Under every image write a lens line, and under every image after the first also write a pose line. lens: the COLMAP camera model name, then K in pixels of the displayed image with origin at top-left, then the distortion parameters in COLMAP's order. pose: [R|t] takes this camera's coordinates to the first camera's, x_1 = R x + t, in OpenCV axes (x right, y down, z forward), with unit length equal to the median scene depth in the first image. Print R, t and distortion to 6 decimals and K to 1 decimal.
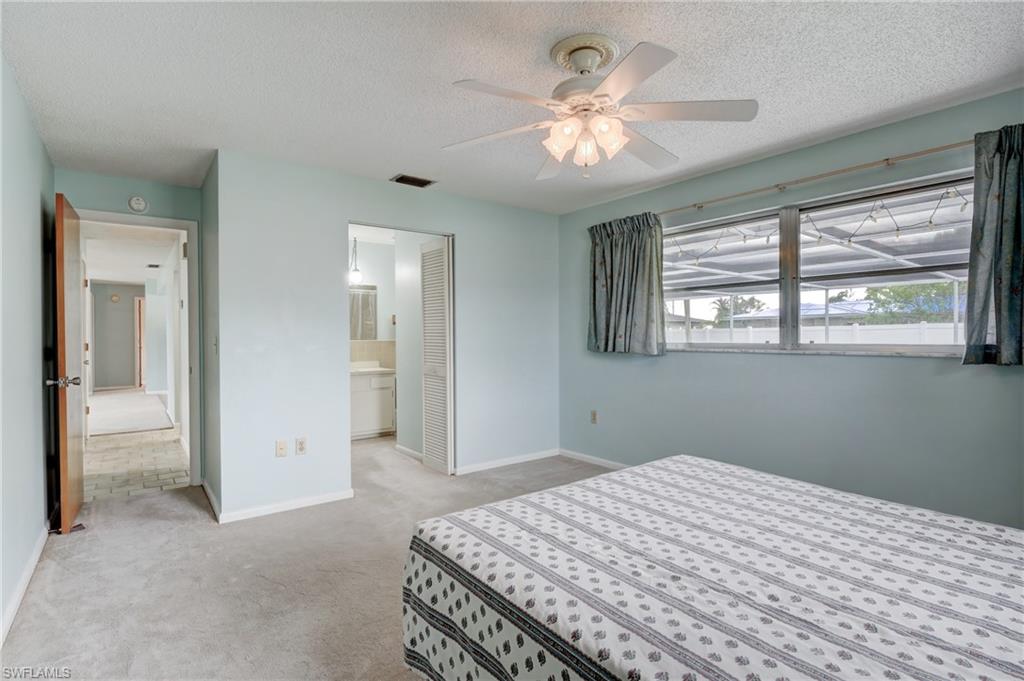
lens RADIAL K [[499.4, 0, 508.7], [0, 499.4, 338.9], [0, 0, 1]] dist [-0.012318, -0.001369]
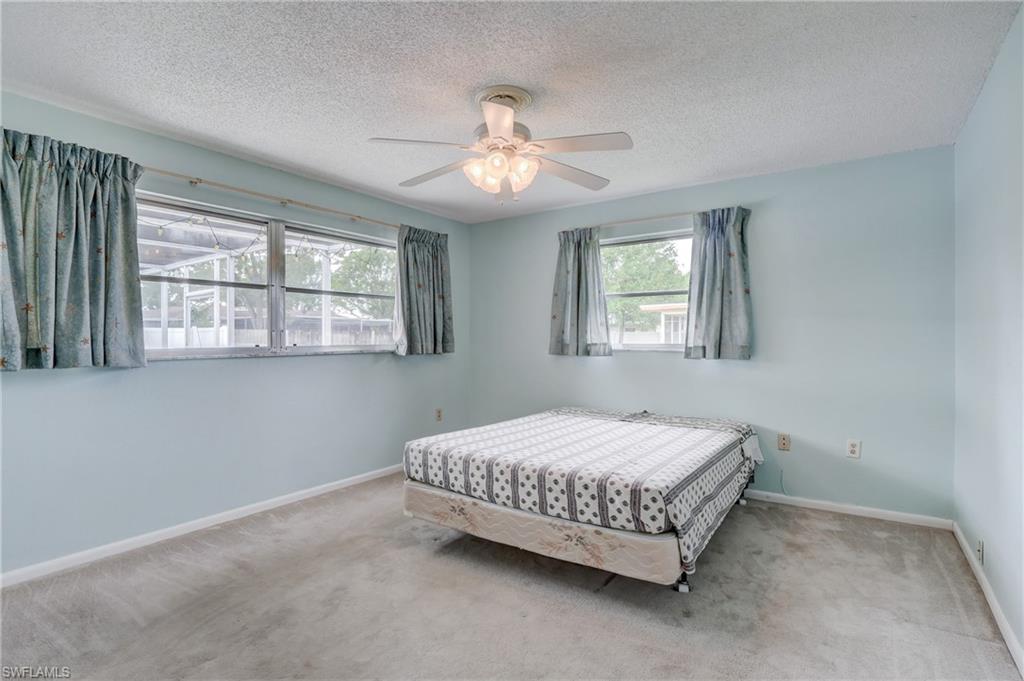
lens RADIAL K [[499.4, 0, 508.7], [0, 499.4, 338.9], [0, 0, 1]] dist [-0.012318, -0.001369]
pose [[-0.313526, -0.002336, 0.949577, -0.606834], [0.008465, 0.999950, 0.005254, -0.008400], [-0.949542, 0.009685, -0.313491, 0.840515]]
